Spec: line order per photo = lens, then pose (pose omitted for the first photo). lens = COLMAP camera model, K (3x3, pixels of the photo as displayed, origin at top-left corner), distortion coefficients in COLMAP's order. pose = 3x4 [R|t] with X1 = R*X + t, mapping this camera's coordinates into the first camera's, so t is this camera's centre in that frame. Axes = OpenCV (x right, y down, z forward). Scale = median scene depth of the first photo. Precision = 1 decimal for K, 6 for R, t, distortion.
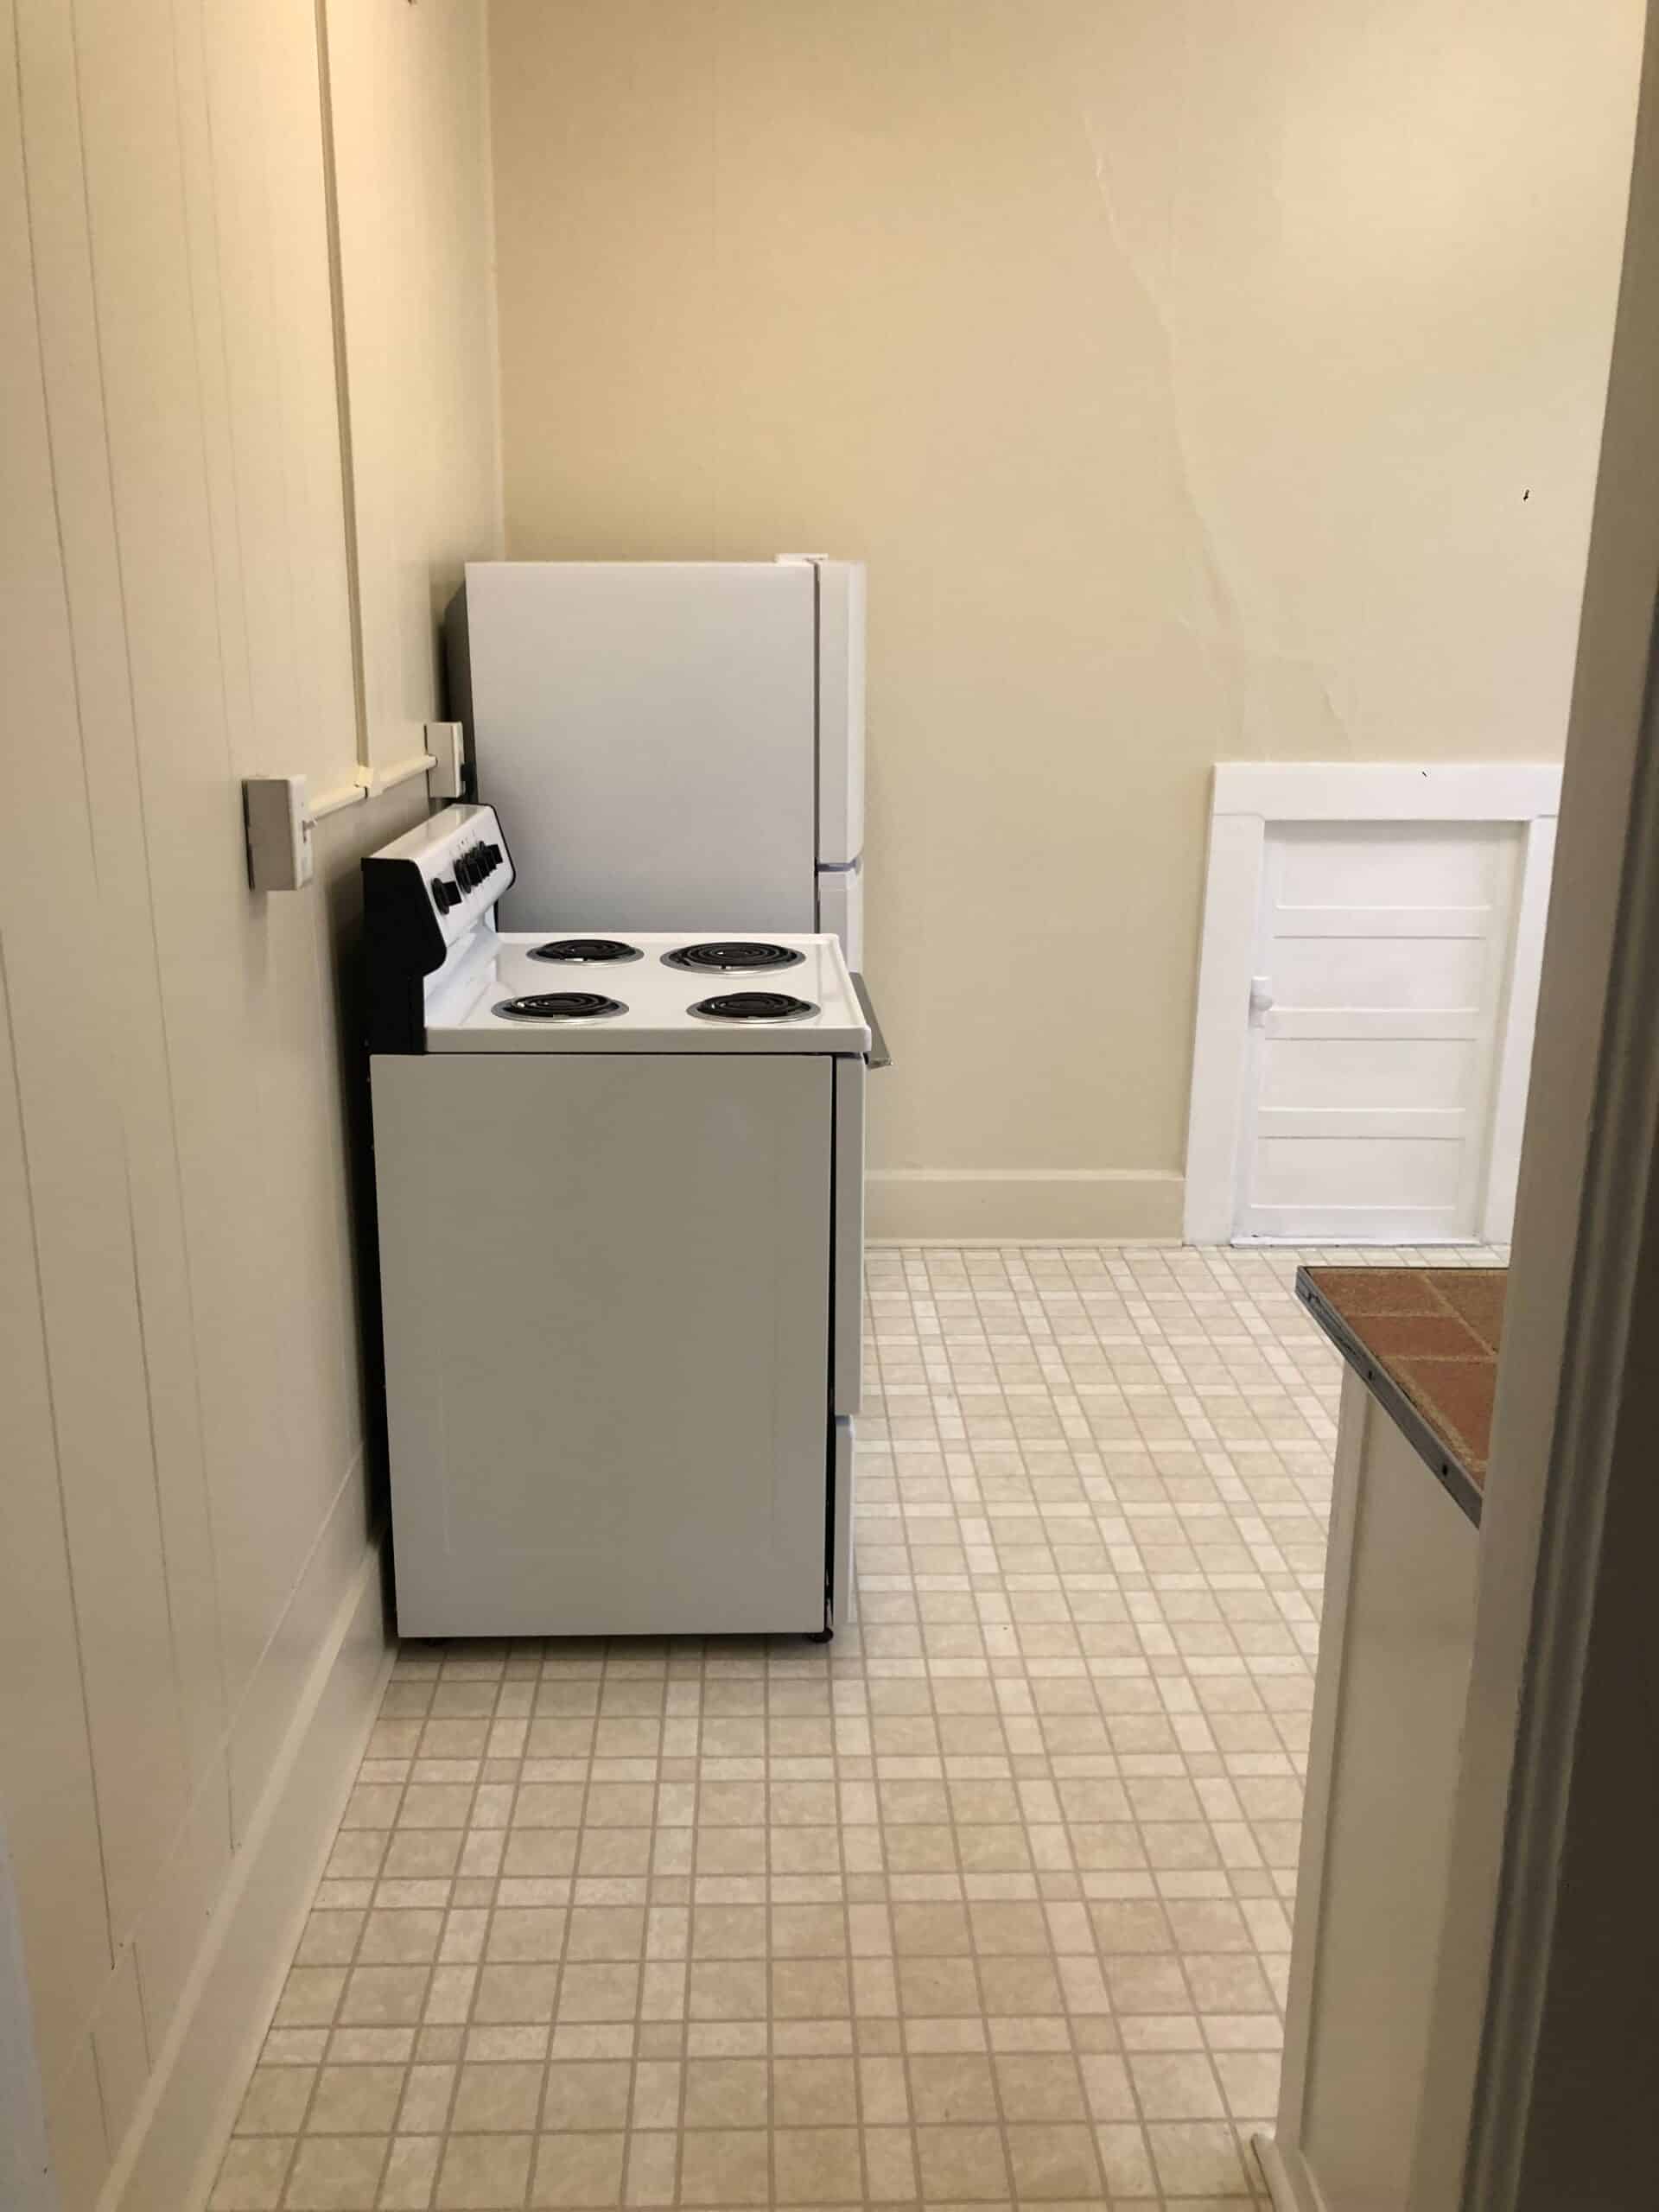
lens RADIAL K [[1808.0, 0, 813.9], [0, 1808.0, 1107.8], [0, 0, 1]] dist [0.018355, 0.003691]
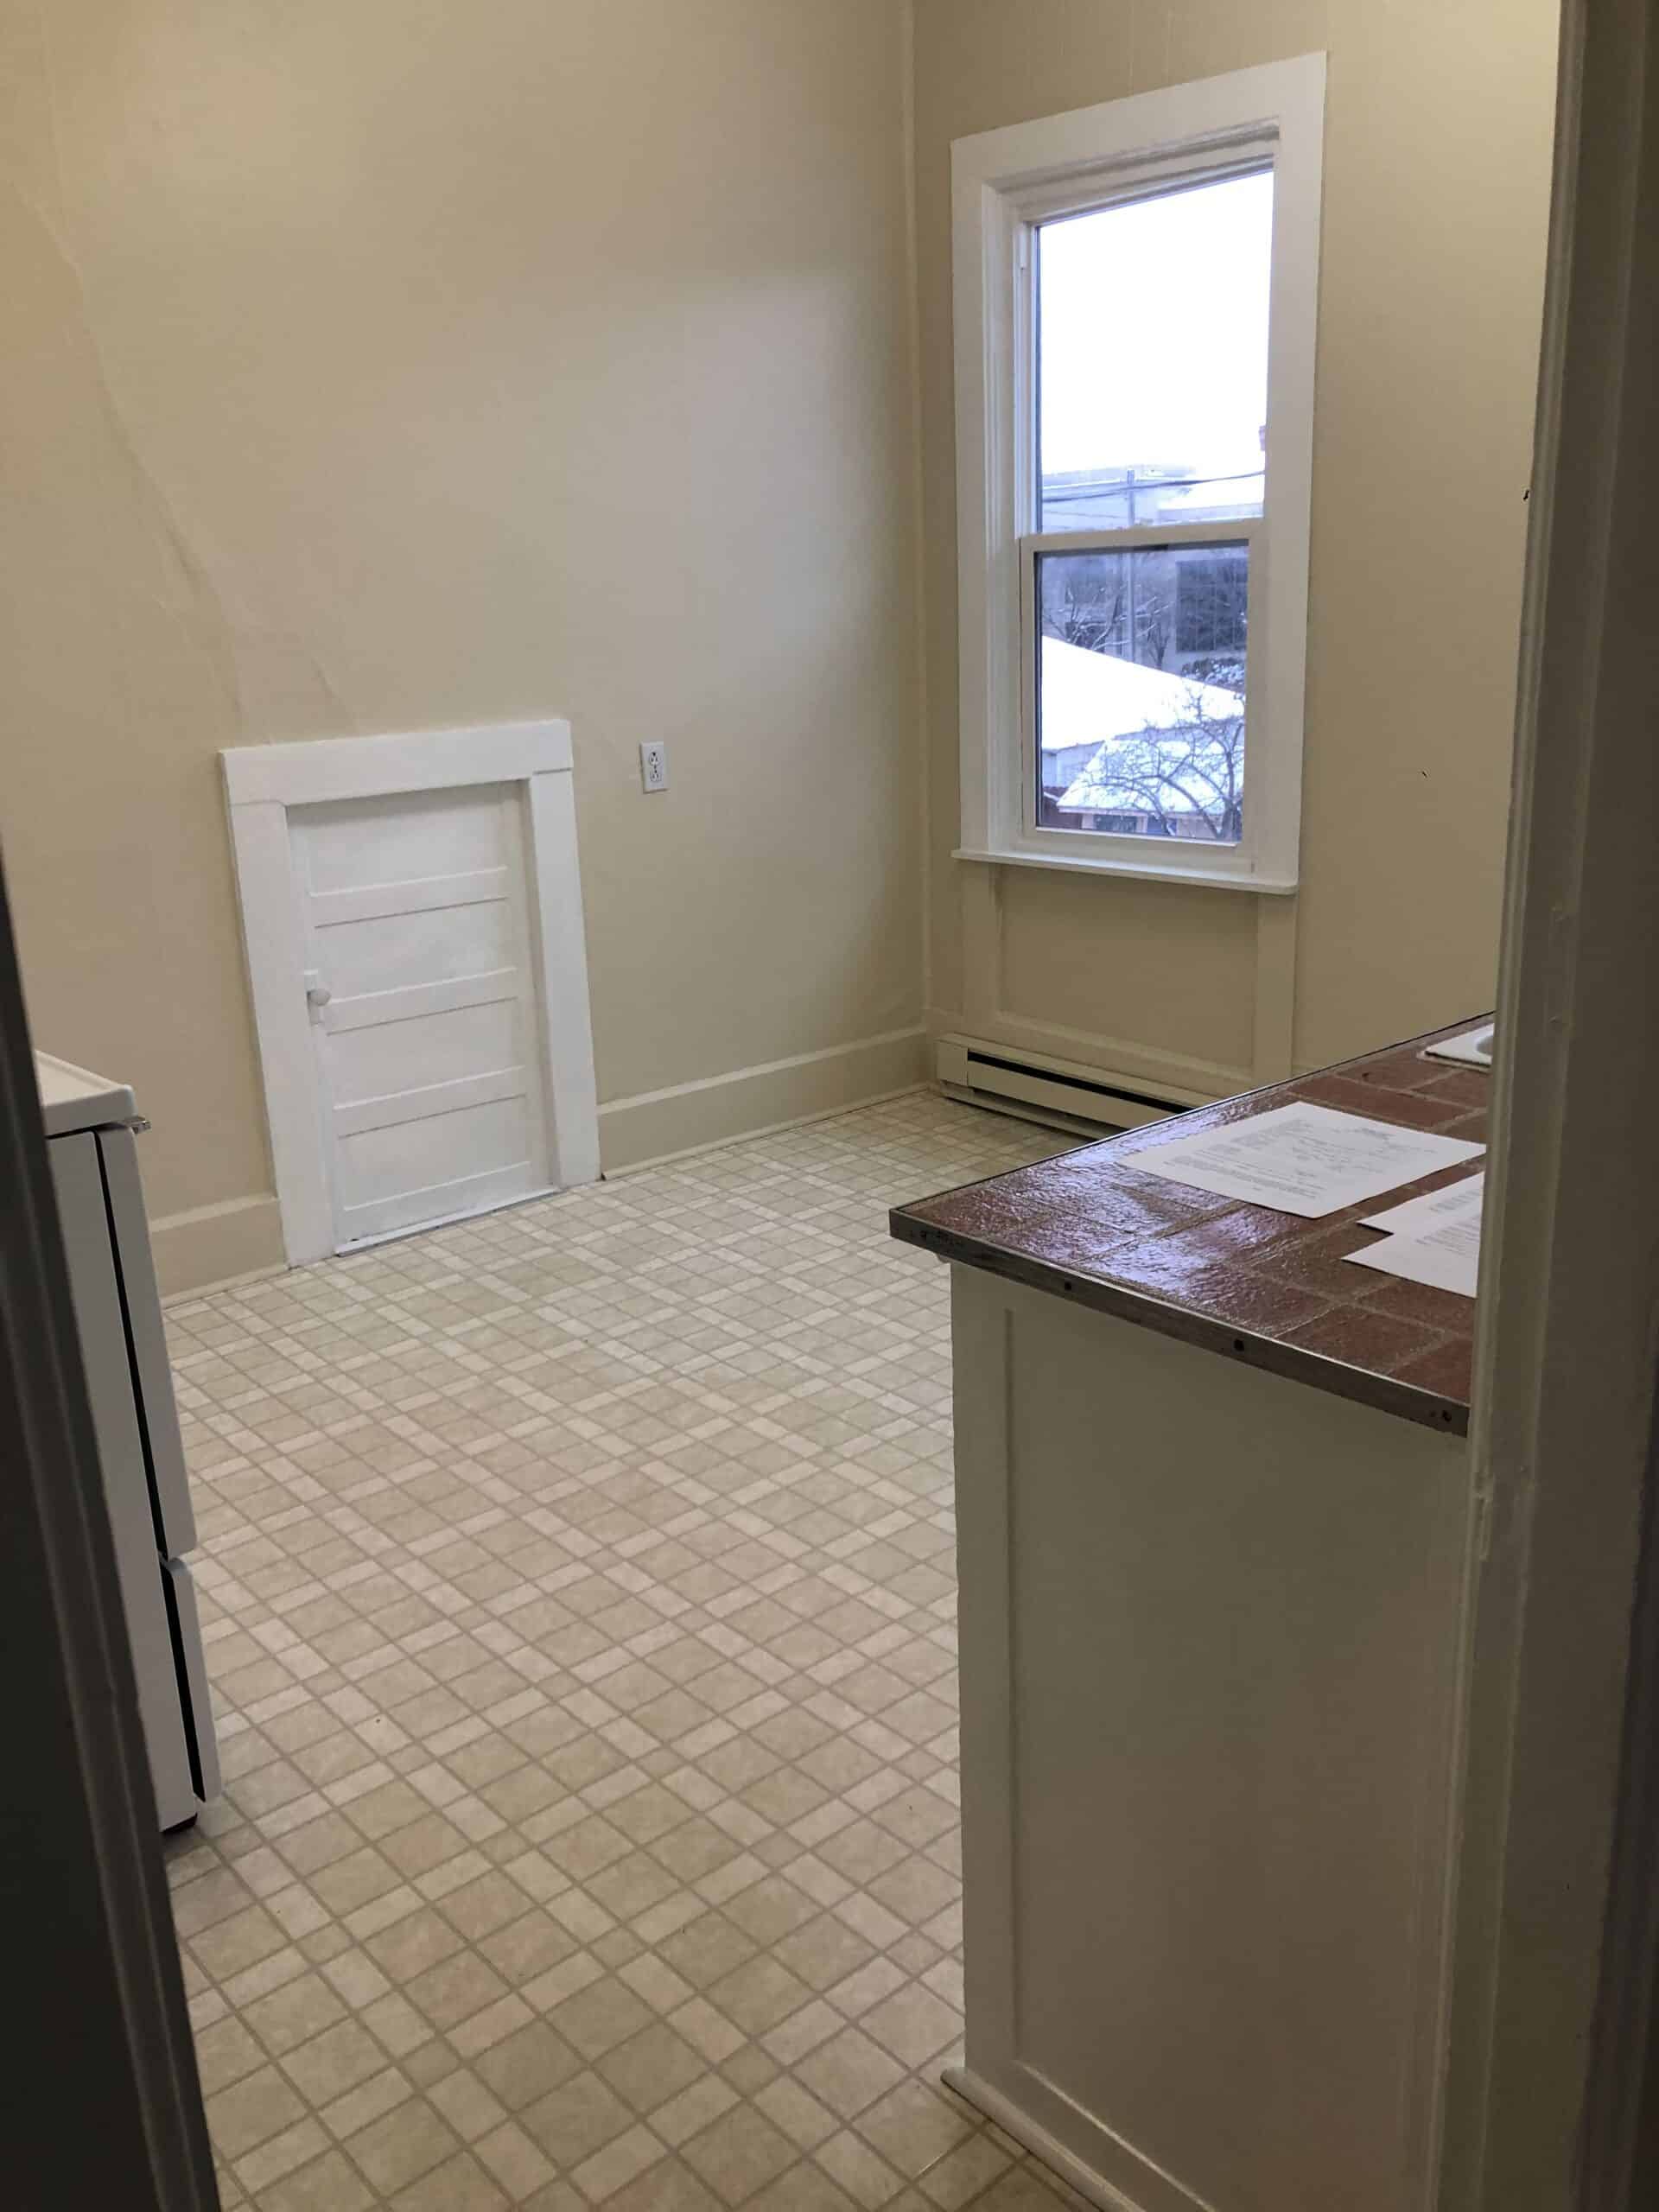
lens RADIAL K [[1808.0, 0, 811.2], [0, 1808.0, 1111.2], [0, 0, 1]] dist [0.018355, 0.003691]
pose [[0.773623, -0.213252, 0.596684, -0.223196], [0.209764, 0.974762, 0.076408, -0.031535], [-0.597919, 0.066052, 0.798831, 0.159442]]
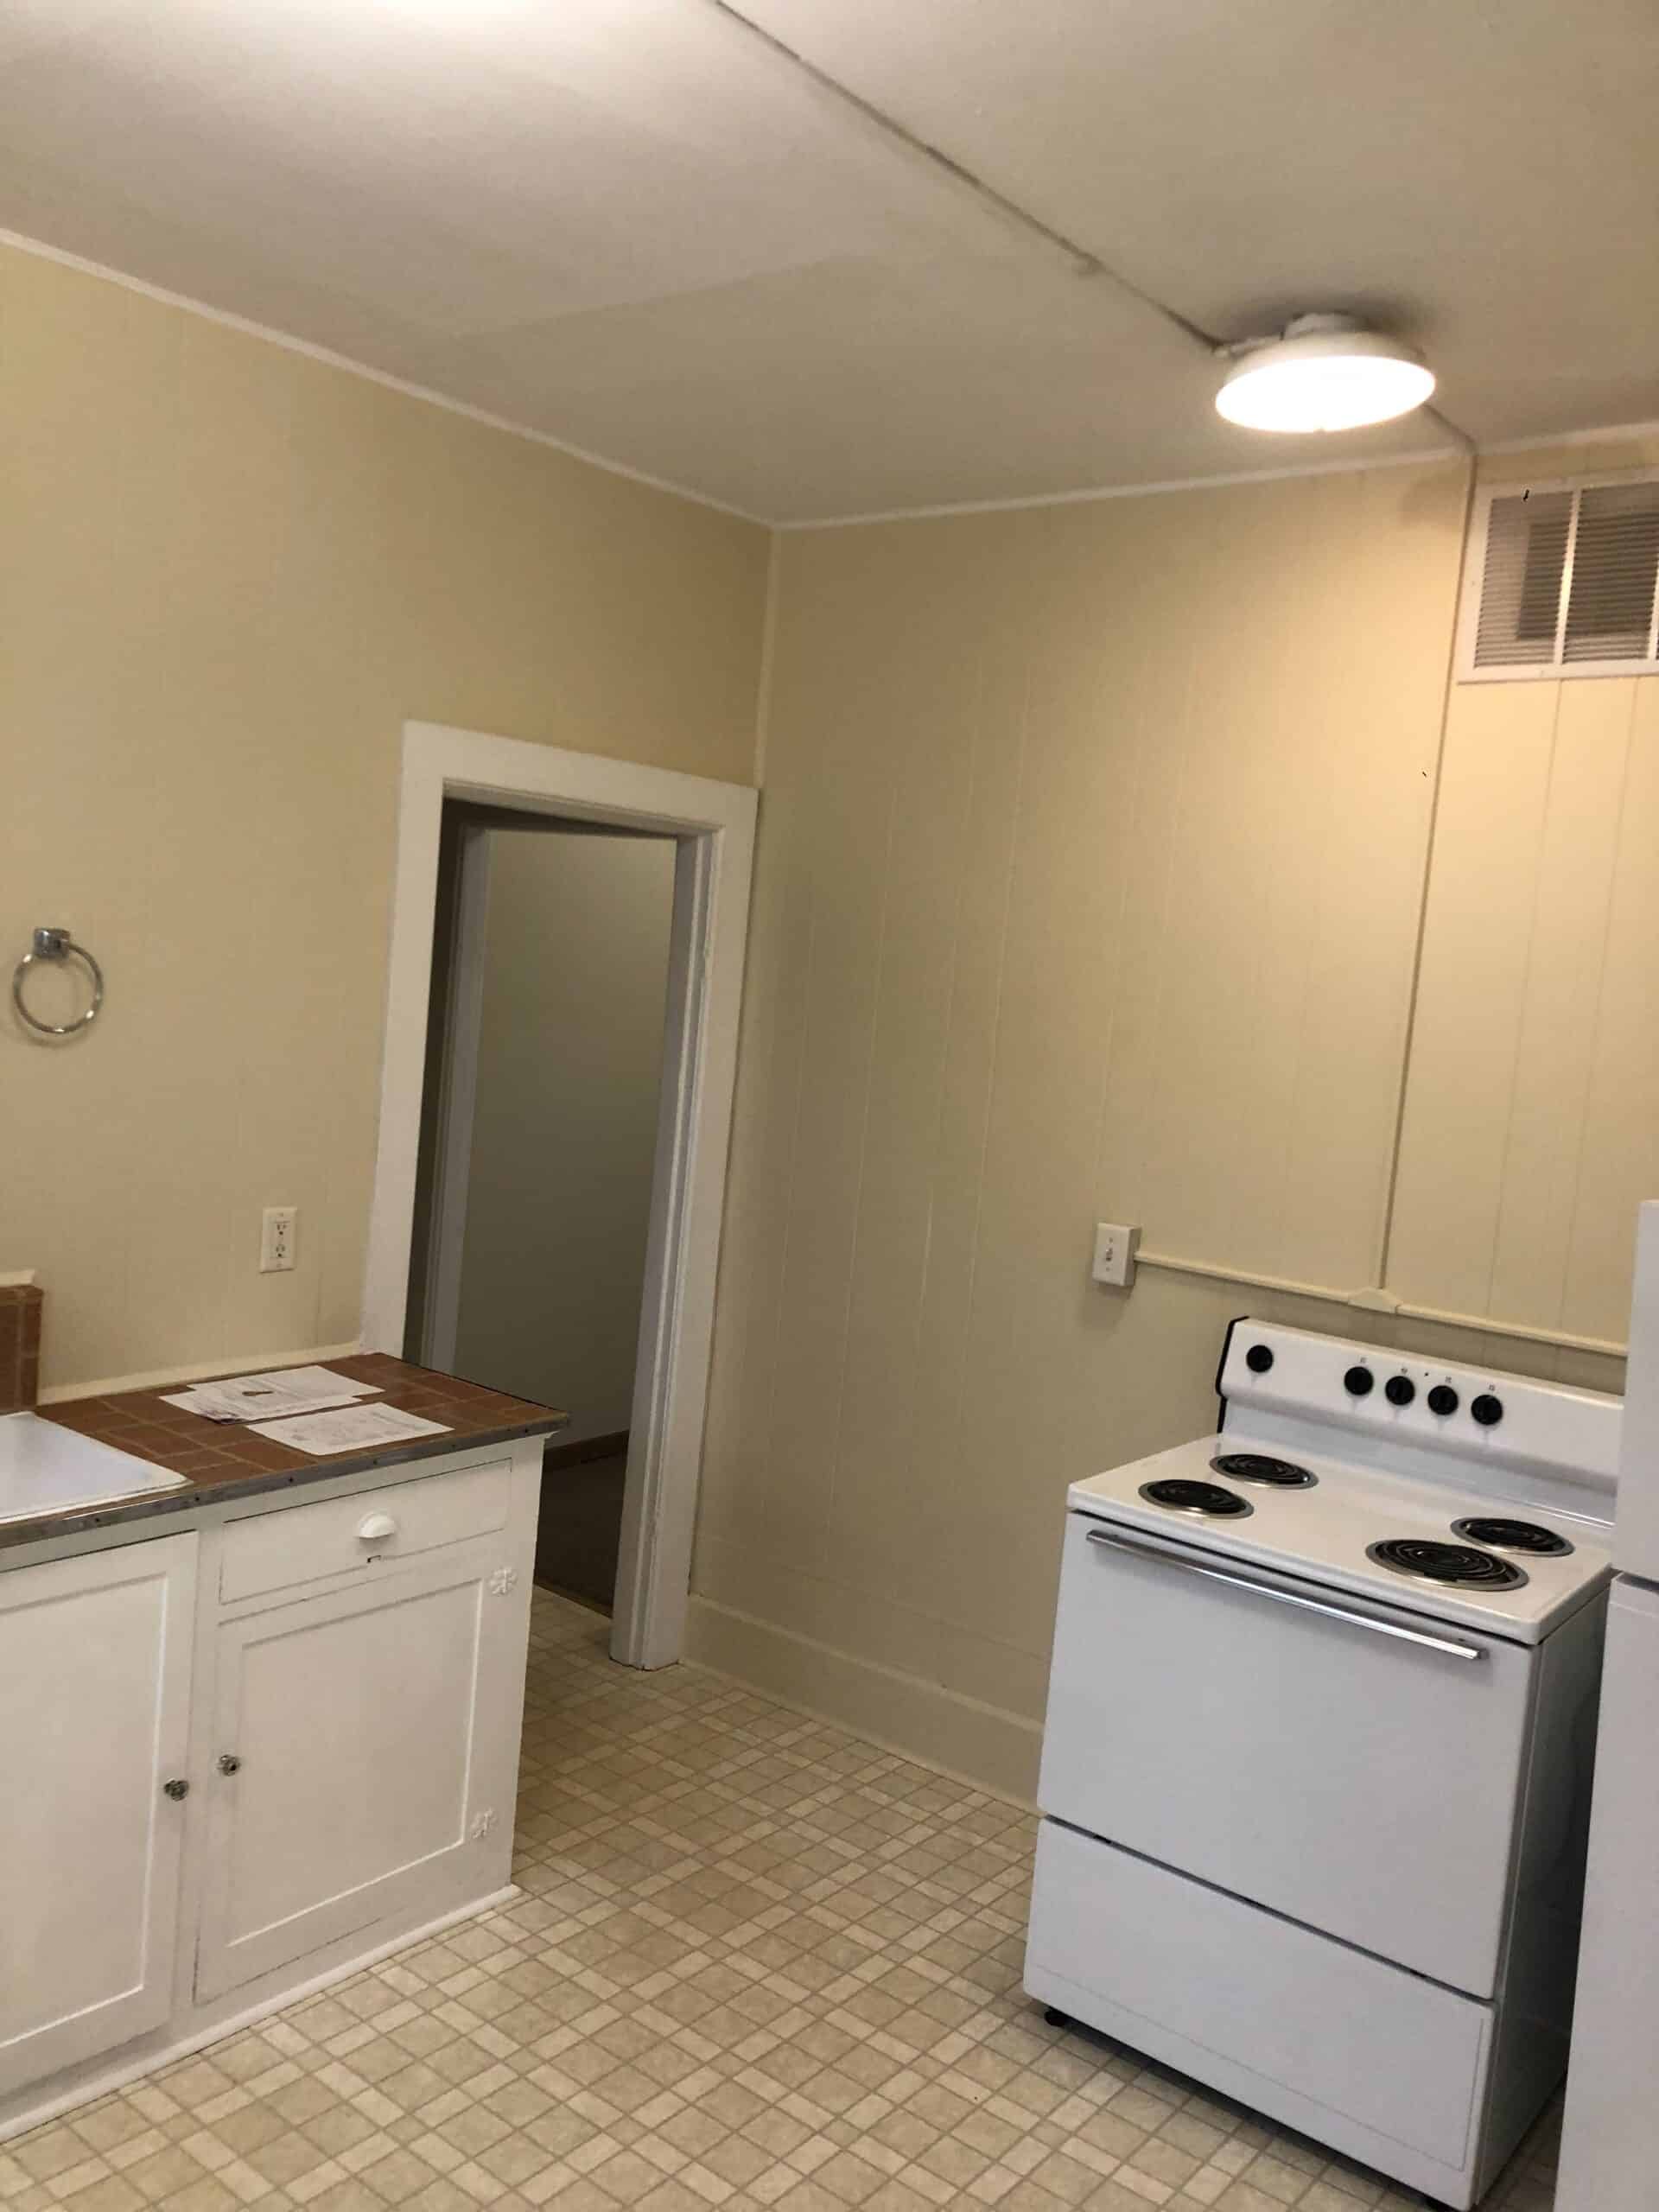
lens RADIAL K [[1808.0, 0, 773.7], [0, 1808.0, 1112.5], [0, 0, 1]] dist [0.018355, 0.003691]
pose [[-0.667894, 0.002471, -0.744252, 1.102341], [-0.273831, 0.929034, 0.248822, -0.543723], [0.692051, 0.369986, -0.619820, 1.541060]]
